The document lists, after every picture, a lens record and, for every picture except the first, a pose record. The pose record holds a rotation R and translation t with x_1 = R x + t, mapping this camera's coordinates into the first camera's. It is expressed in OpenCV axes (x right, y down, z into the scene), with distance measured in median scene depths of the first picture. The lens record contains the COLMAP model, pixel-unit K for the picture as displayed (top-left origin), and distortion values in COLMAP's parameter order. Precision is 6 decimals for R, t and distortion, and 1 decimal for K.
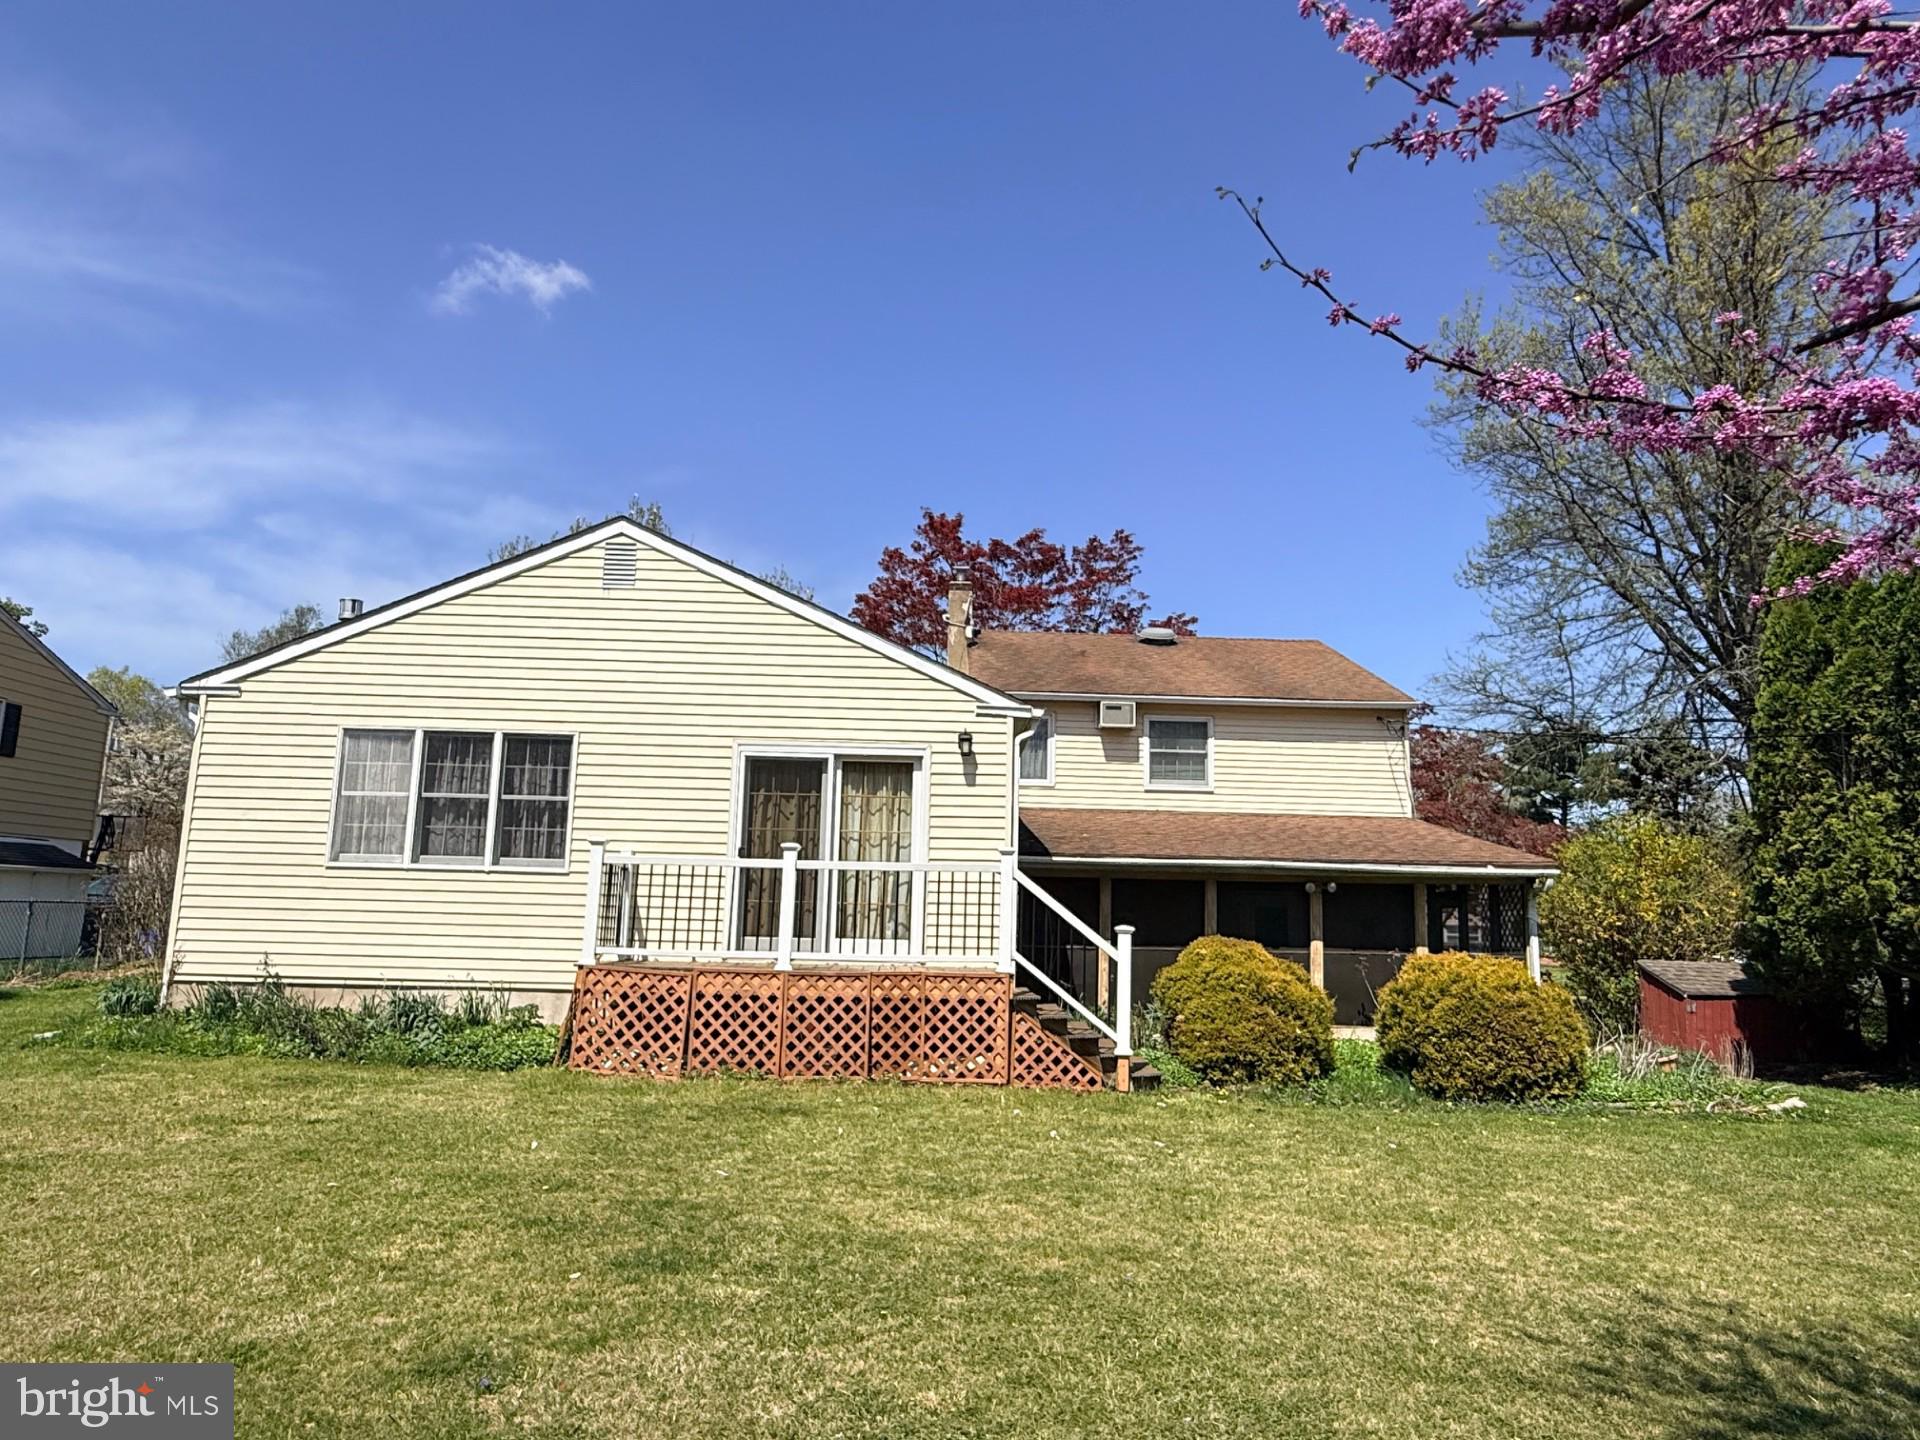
lens RADIAL K [[1141.5, 0, 952.0], [0, 1141.5, 725.5], [0, 0, 1]] dist [0.004582, -0.000431]
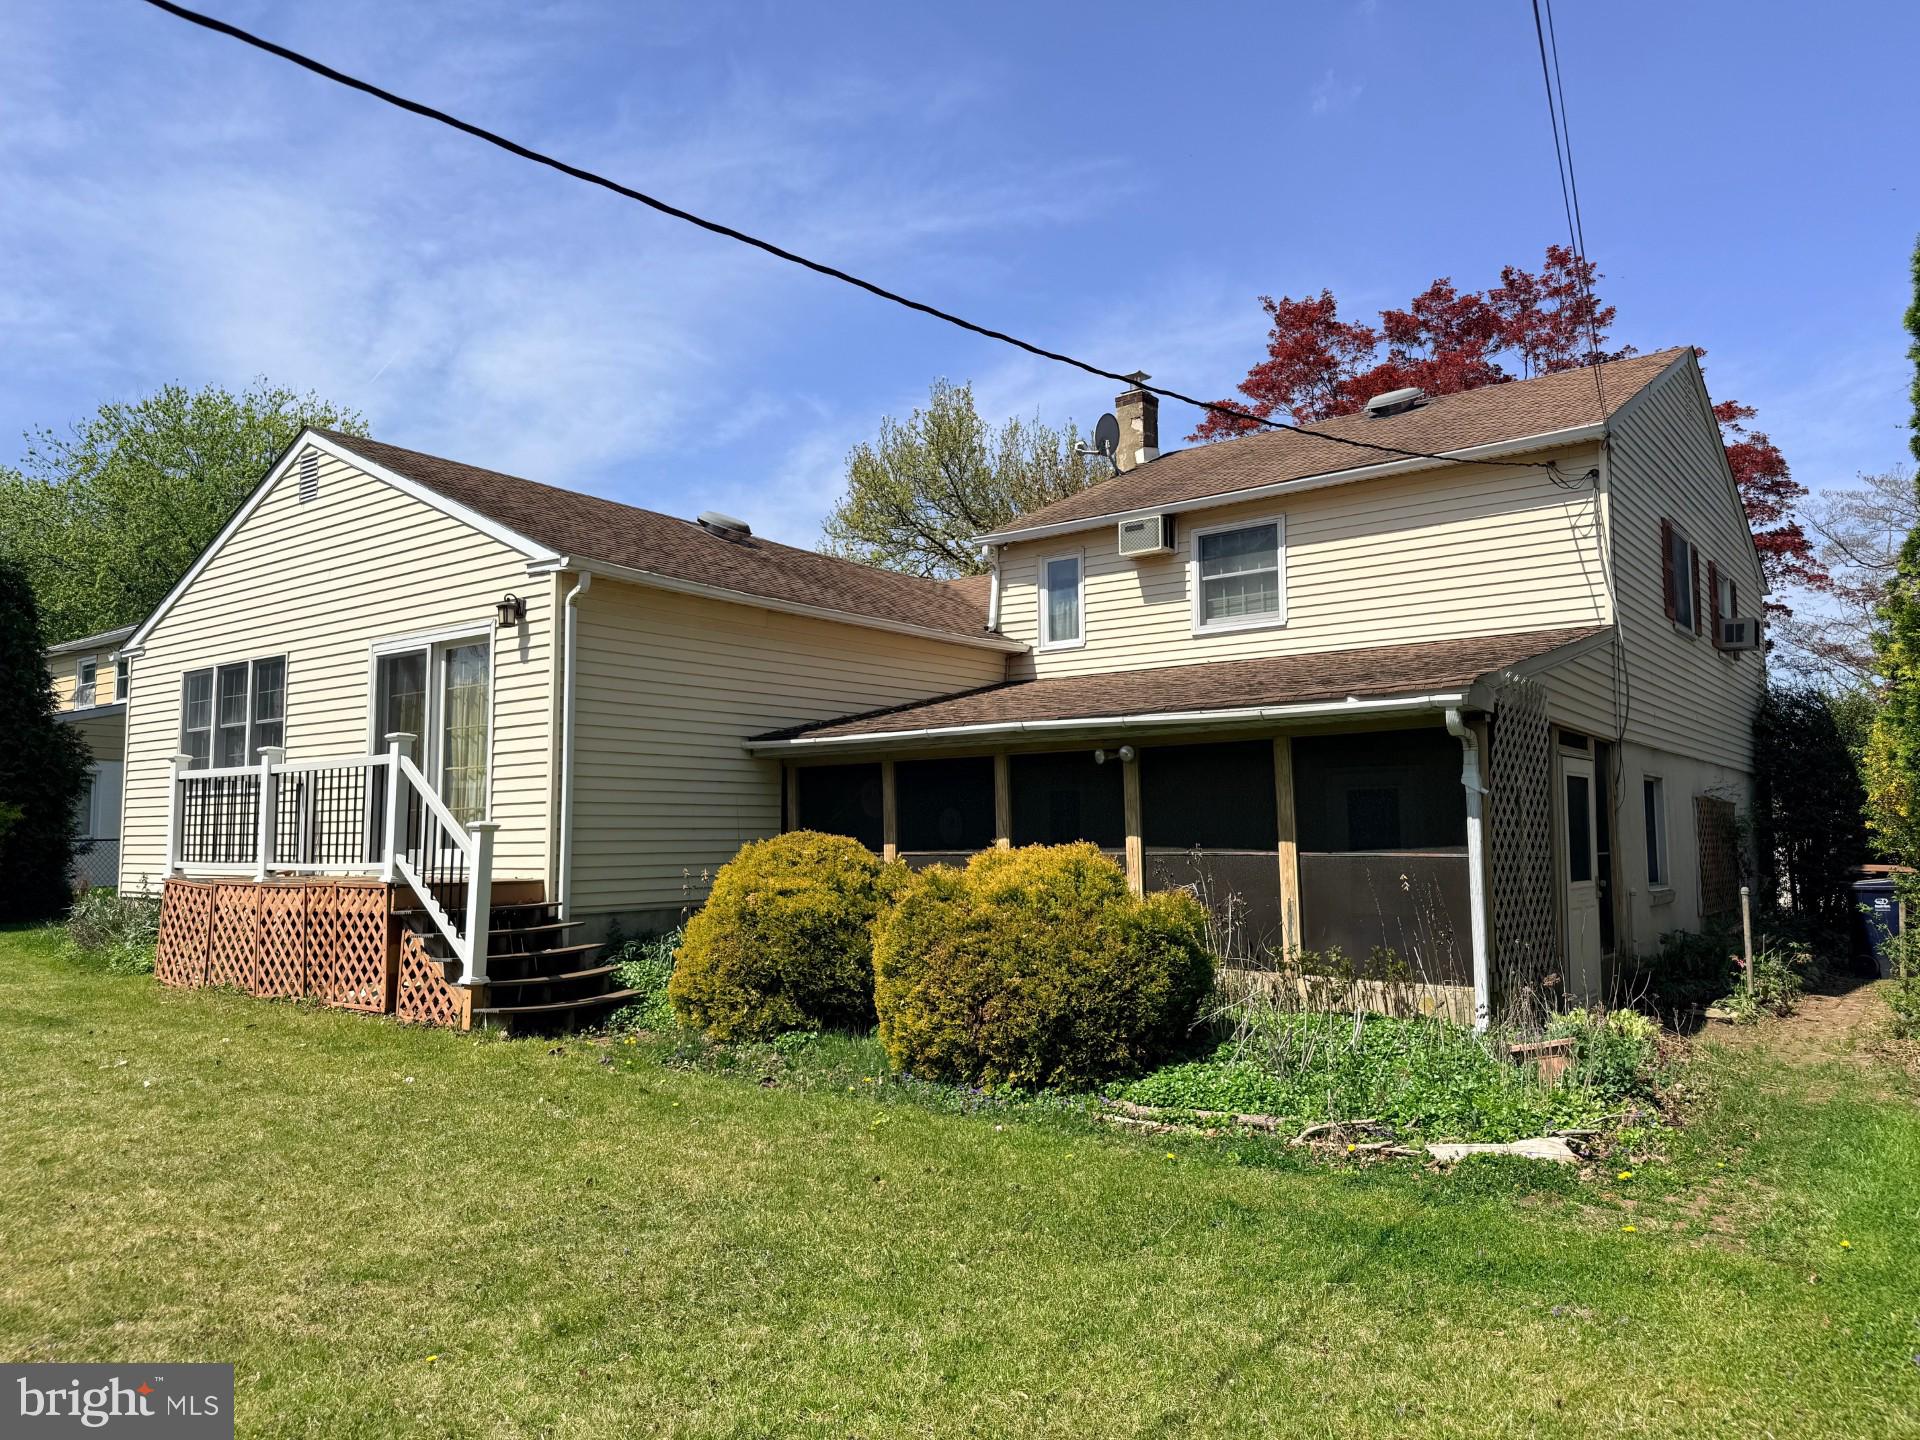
lens RADIAL K [[1276.2, 0, 960.0], [0, 1276.2, 720.0], [0, 0, 1]] dist [0.065036, -0.000205]
pose [[0.796137, -0.084857, -0.599137, 0.566132], [0.124674, 0.991878, 0.025186, 0.075800], [0.592134, -0.094748, 0.800250, 0.298971]]
